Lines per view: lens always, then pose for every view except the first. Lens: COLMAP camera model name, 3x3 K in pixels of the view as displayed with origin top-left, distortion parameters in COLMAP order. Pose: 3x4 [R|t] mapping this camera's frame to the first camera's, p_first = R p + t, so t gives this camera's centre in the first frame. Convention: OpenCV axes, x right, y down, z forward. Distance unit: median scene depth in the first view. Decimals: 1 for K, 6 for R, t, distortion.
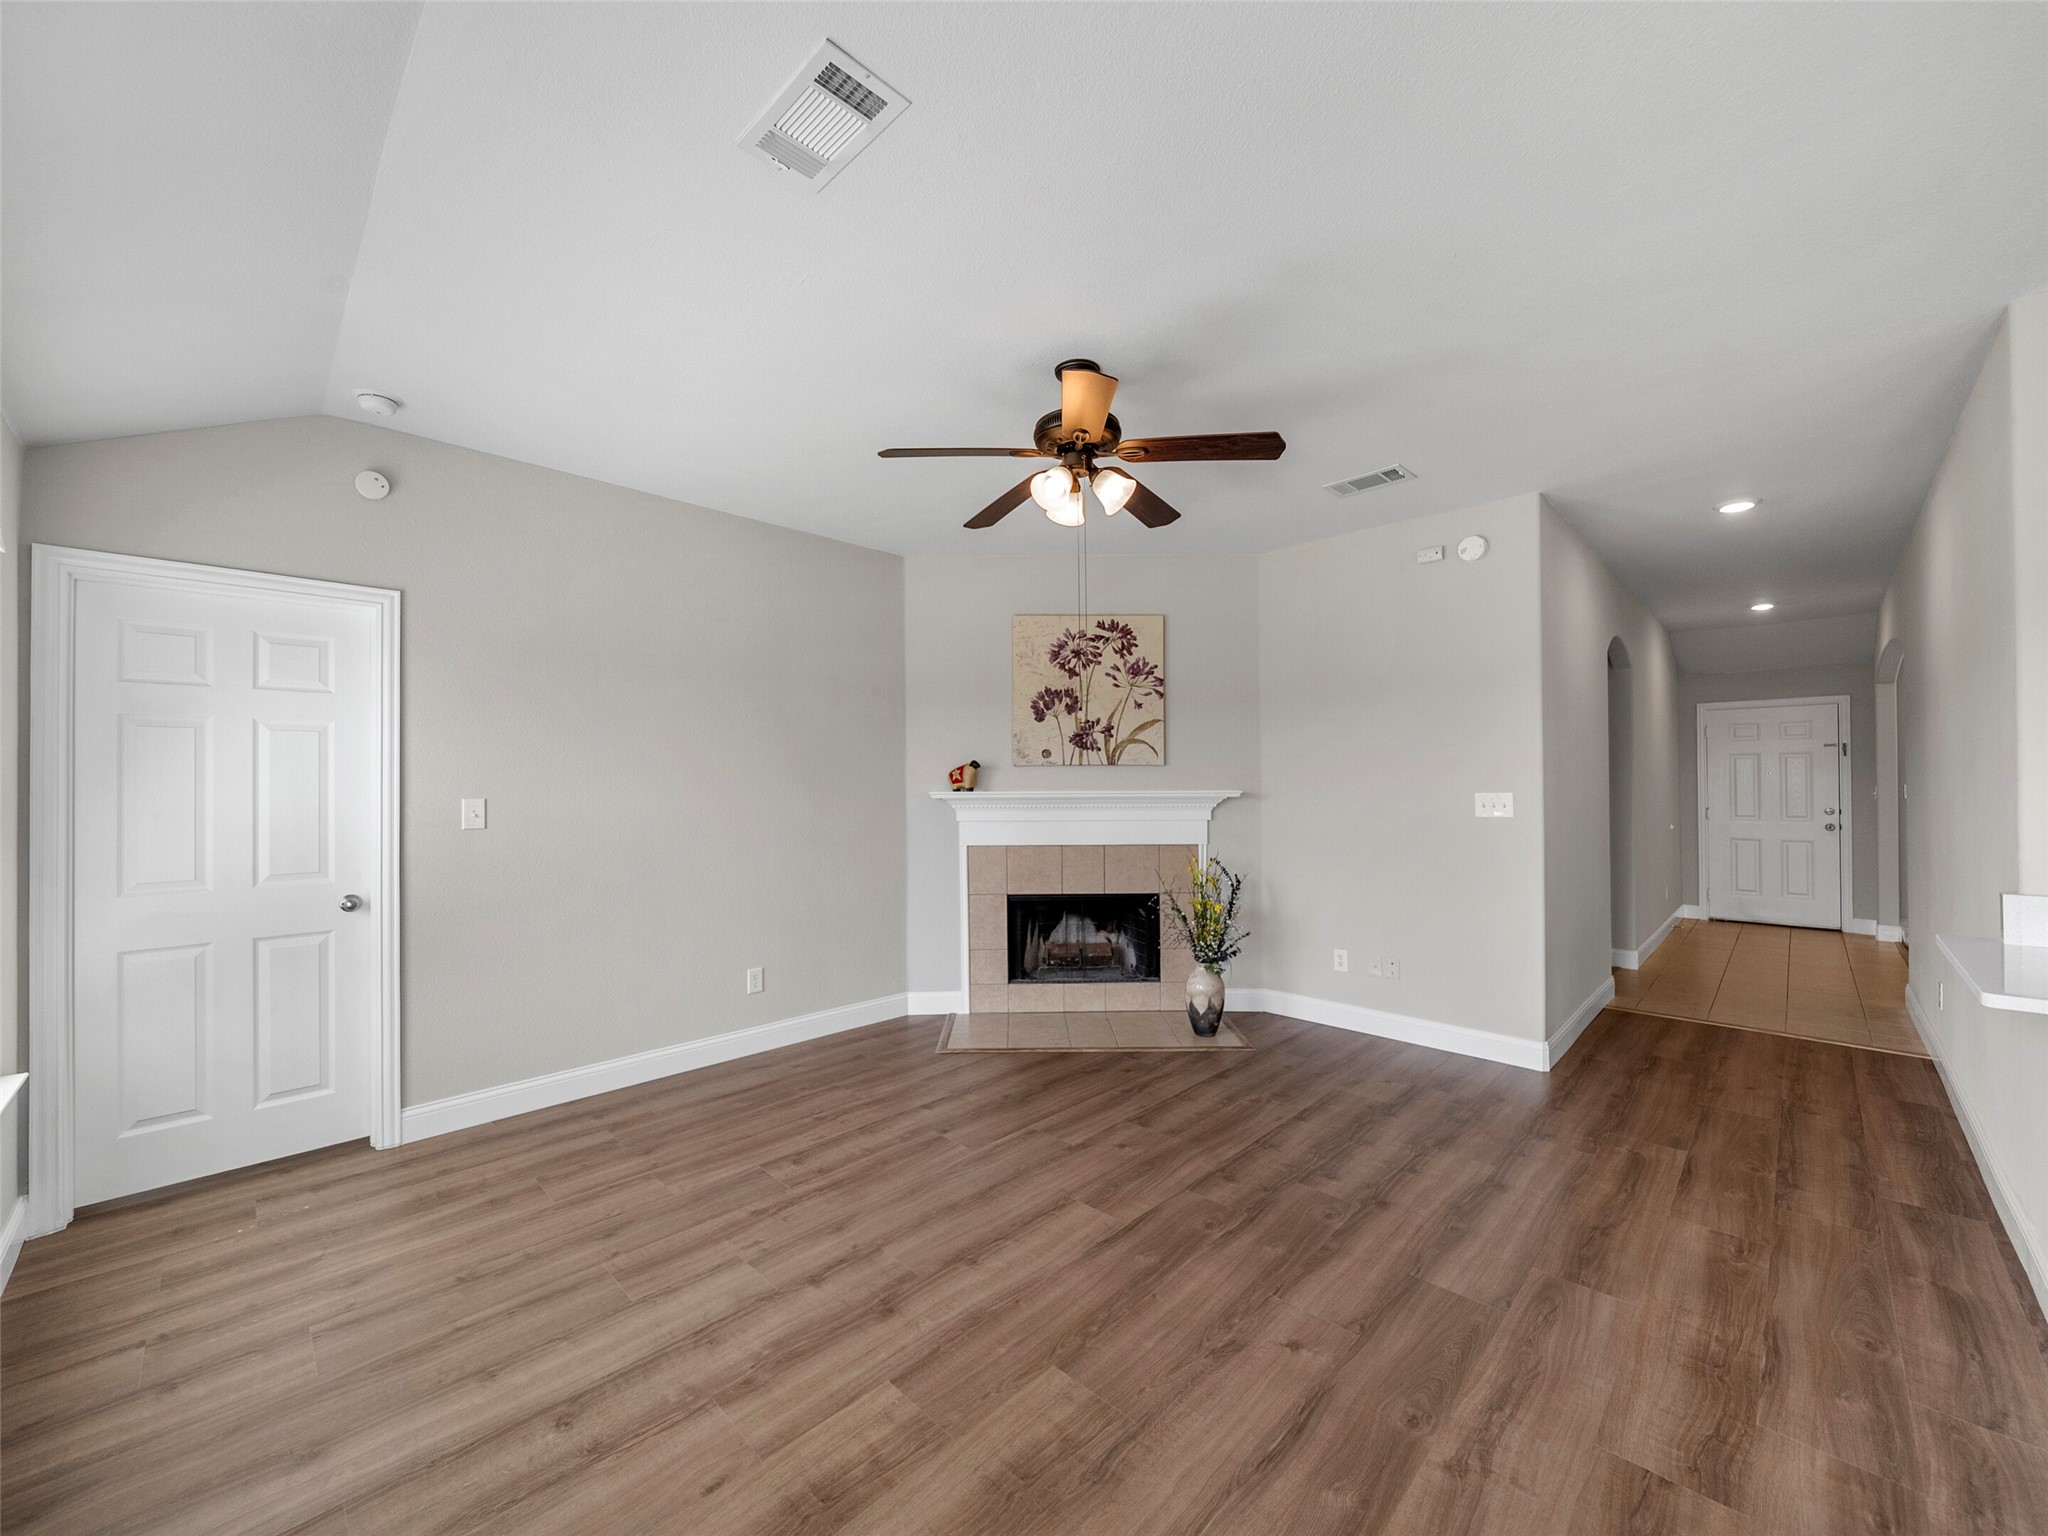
lens RADIAL K [[799.3, 0, 1022.6], [0, 799.3, 774.4], [0, 0, 1]] dist [-0.004325, -0.000781]
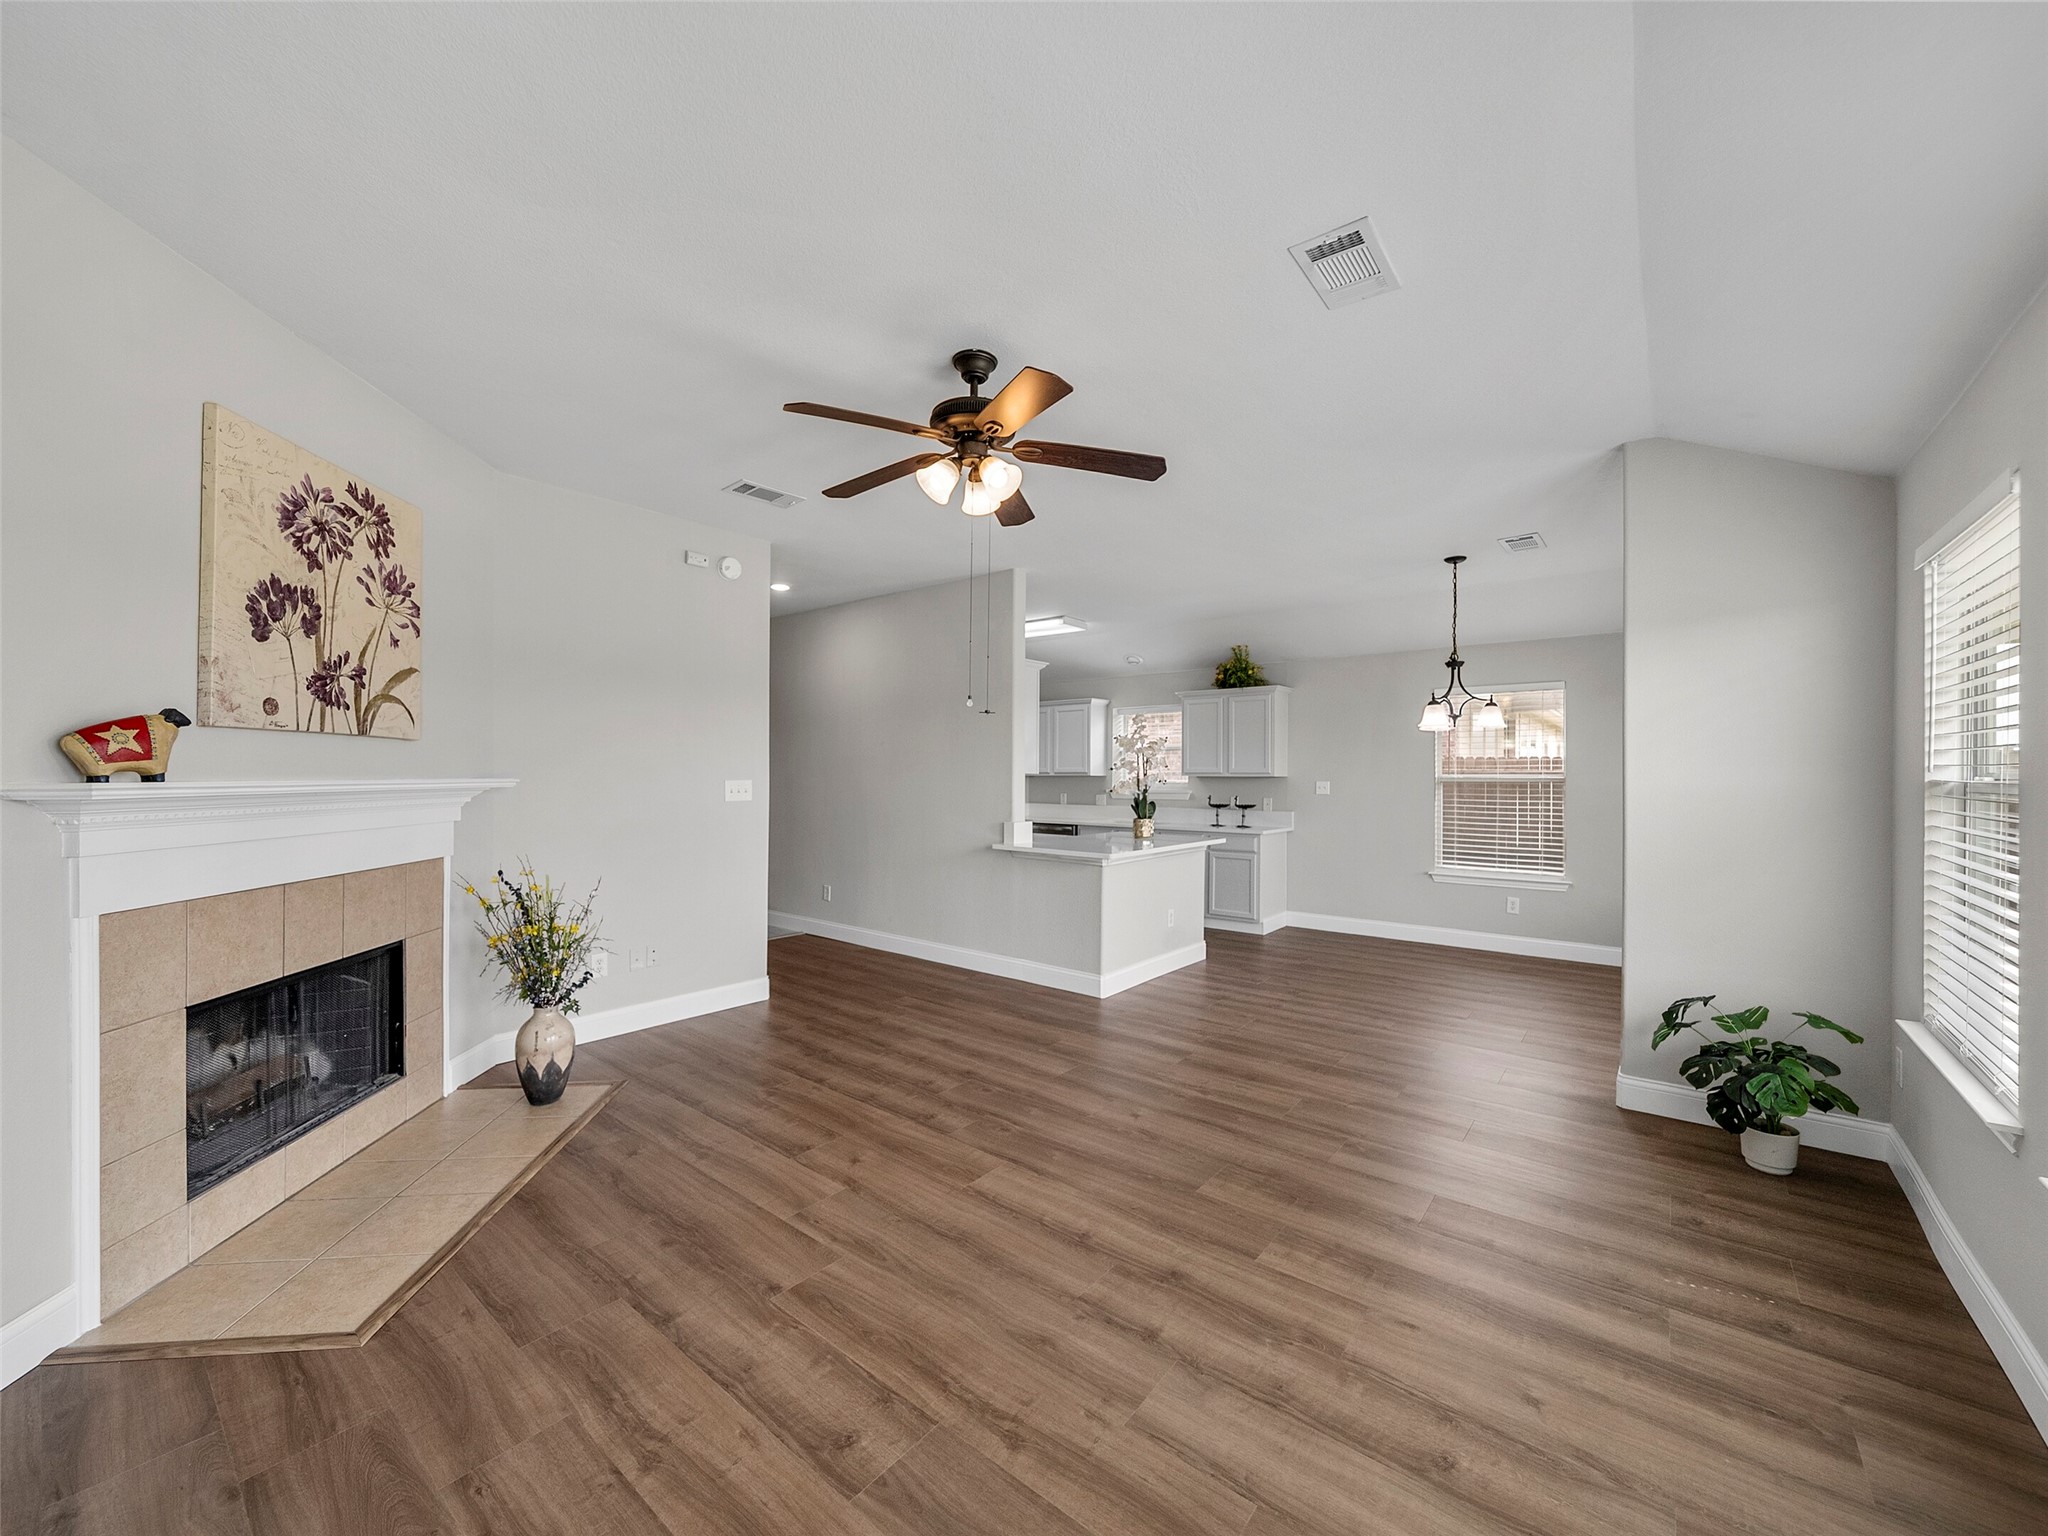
lens RADIAL K [[799.3, 0, 1029.0], [0, 799.3, 771.5], [0, 0, 1]] dist [-0.004325, -0.000781]
pose [[-0.106854, 0.007909, 0.994243, -0.613787], [-0.018419, 0.999781, -0.009933, 0.013486], [-0.994104, -0.019375, -0.106685, 0.675511]]
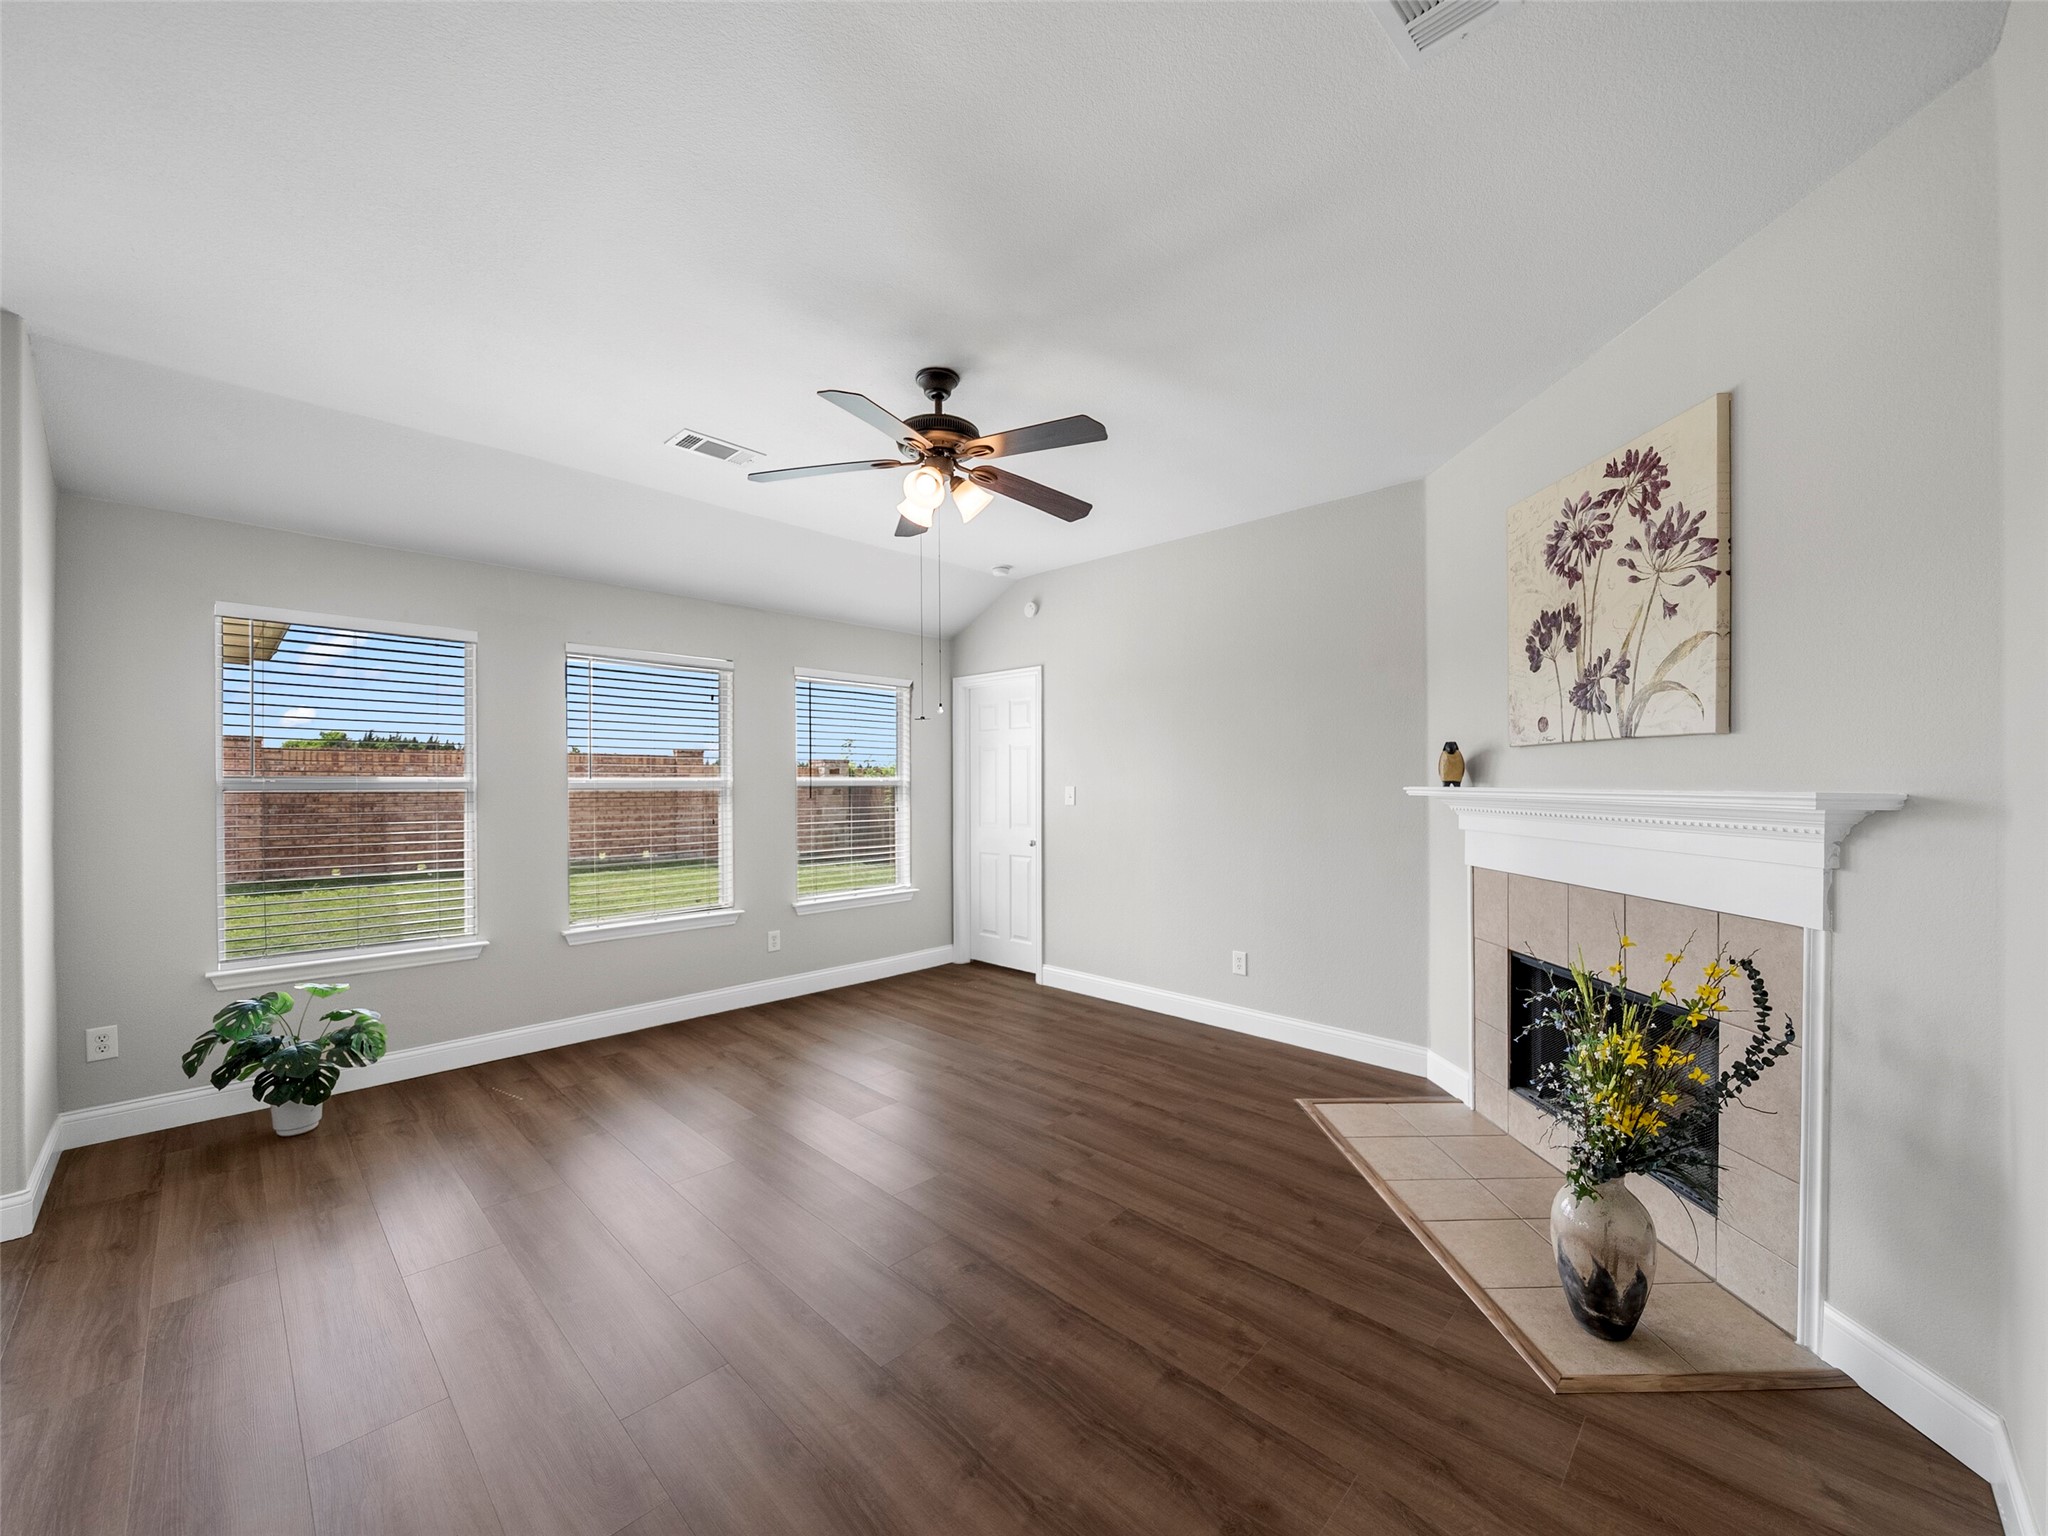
lens RADIAL K [[799.3, 0, 1022.7], [0, 799.3, 780.0], [0, 0, 1]] dist [-0.004325, -0.000781]
pose [[0.003461, 0.004180, -0.999985, 0.724339], [0.014175, 0.999891, 0.004229, 0.008333], [0.999894, -0.014189, 0.003402, 0.721335]]
